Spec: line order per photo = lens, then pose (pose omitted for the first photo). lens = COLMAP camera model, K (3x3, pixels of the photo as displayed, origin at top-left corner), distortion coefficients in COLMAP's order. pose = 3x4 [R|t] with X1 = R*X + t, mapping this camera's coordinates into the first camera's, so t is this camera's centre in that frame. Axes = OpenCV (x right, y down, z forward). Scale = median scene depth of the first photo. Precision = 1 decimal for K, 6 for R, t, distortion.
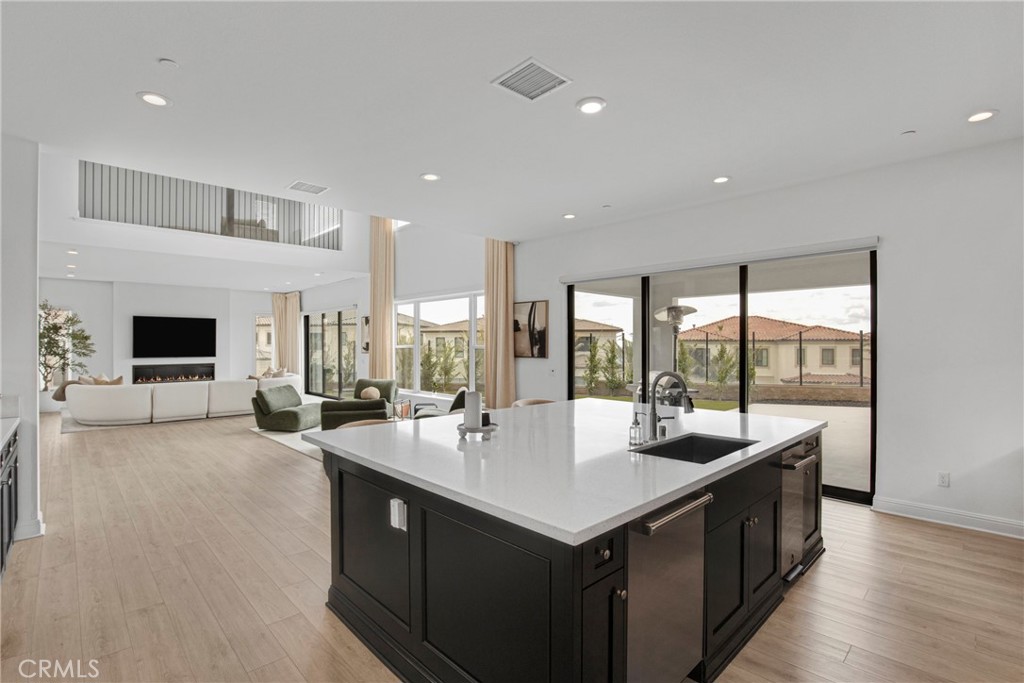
lens RADIAL K [[468.5, 0, 512.9], [0, 468.5, 349.8], [0, 0, 1]] dist [-0.012285, 0.001828]
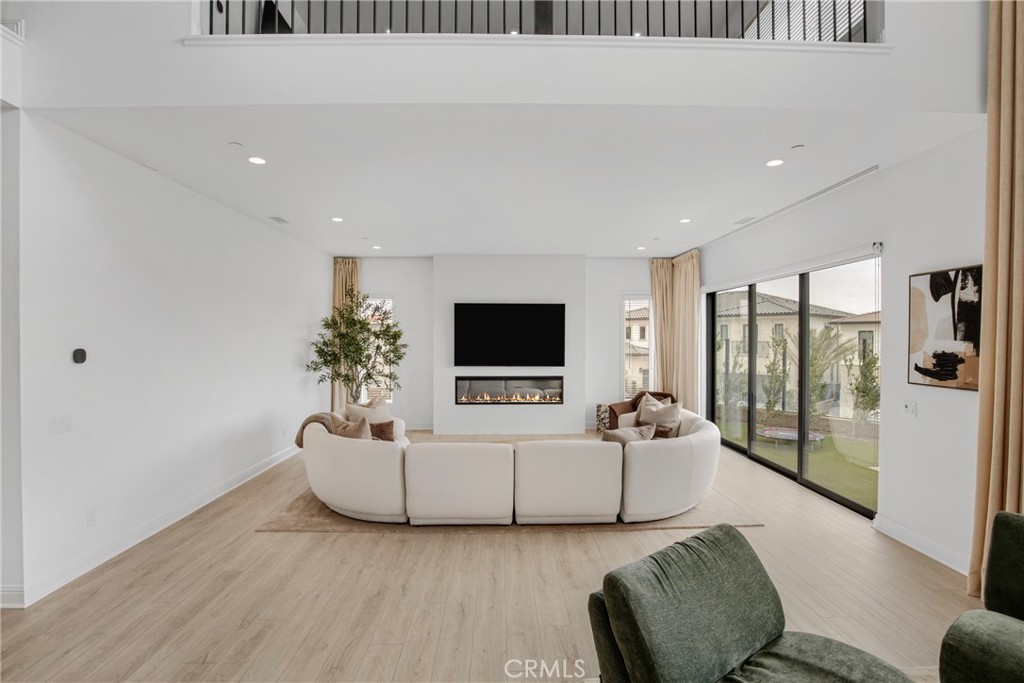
lens RADIAL K [[468.5, 0, 502.2], [0, 468.5, 341.7], [0, 0, 1]] dist [-0.012285, 0.001828]
pose [[0.717088, 0.006286, -0.696955, -0.277757], [-0.010630, 0.999942, -0.001919, -0.015648], [0.696902, 0.008785, 0.717112, 0.520820]]
